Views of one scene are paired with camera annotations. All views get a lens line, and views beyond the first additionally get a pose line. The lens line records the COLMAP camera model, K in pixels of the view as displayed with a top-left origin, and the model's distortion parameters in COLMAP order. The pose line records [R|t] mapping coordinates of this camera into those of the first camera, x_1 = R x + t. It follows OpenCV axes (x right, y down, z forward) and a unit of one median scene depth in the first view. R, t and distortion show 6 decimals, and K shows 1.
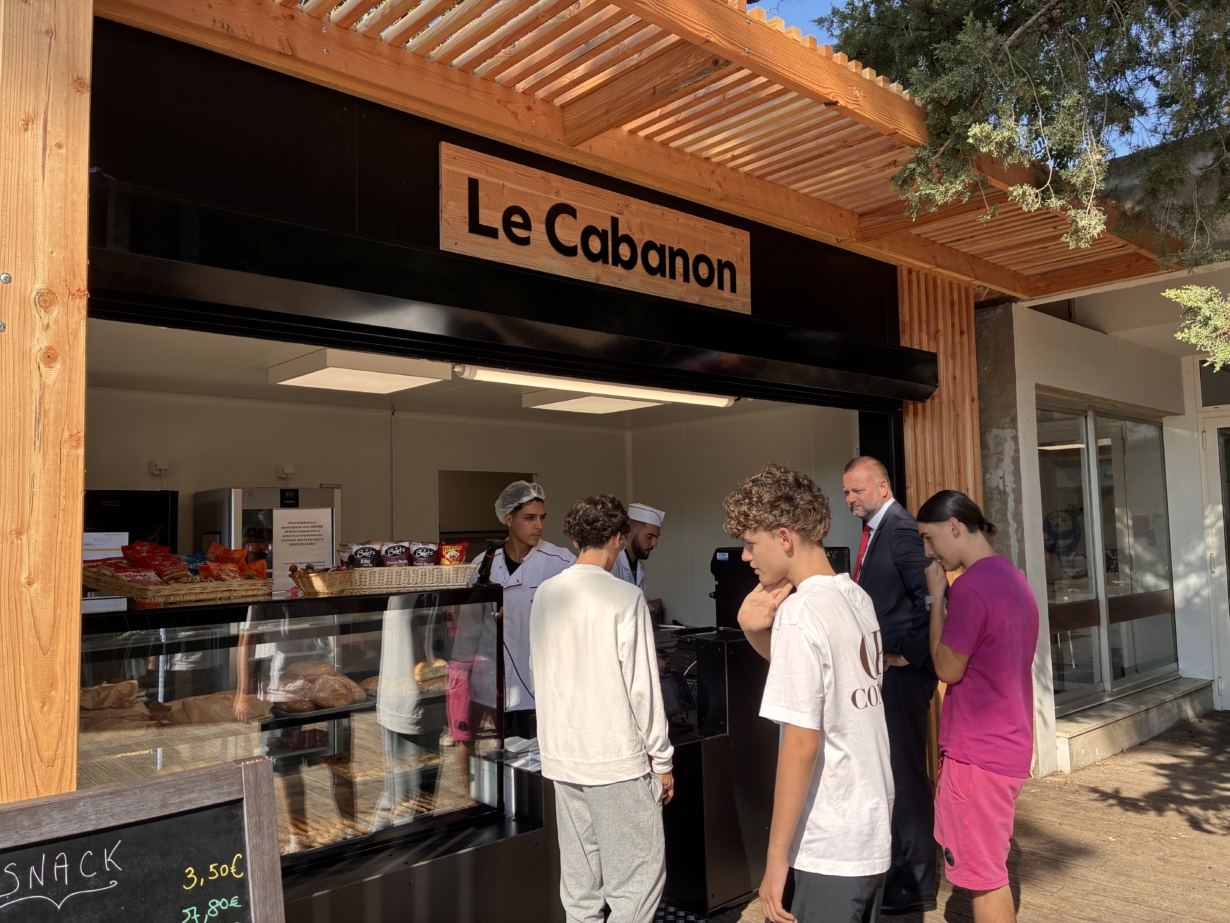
lens RADIAL K [[940.1, 0, 613.6], [0, 940.1, 456.7], [0, 0, 1]] dist [0.026168, -0.025841]
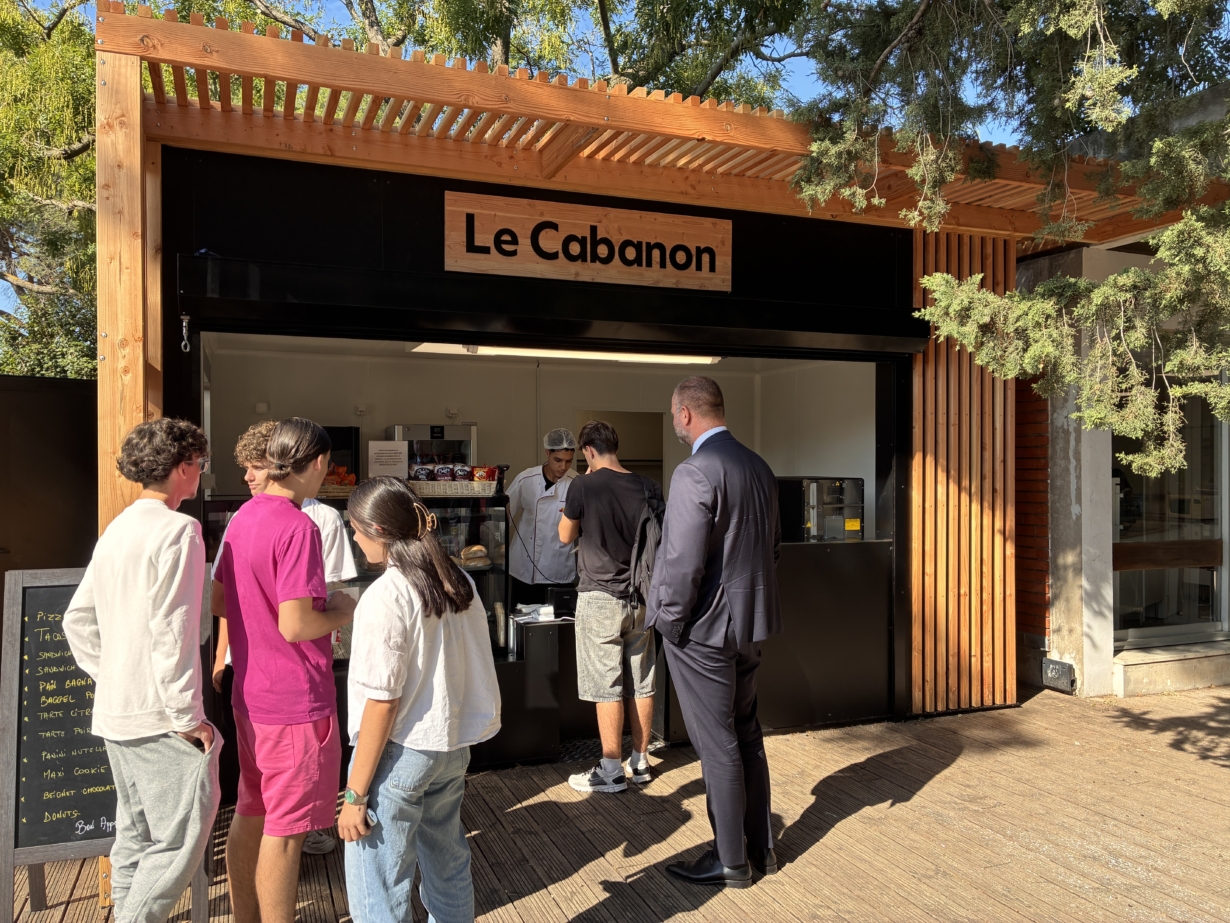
lens RADIAL K [[940.1, 0, 613.3], [0, 940.1, 461.4], [0, 0, 1]] dist [0.026168, -0.025841]
pose [[0.936709, 0.018685, -0.349611, 0.506361], [0.009109, 0.996936, 0.077686, -0.024752], [0.349991, -0.075954, 0.933669, -0.265051]]
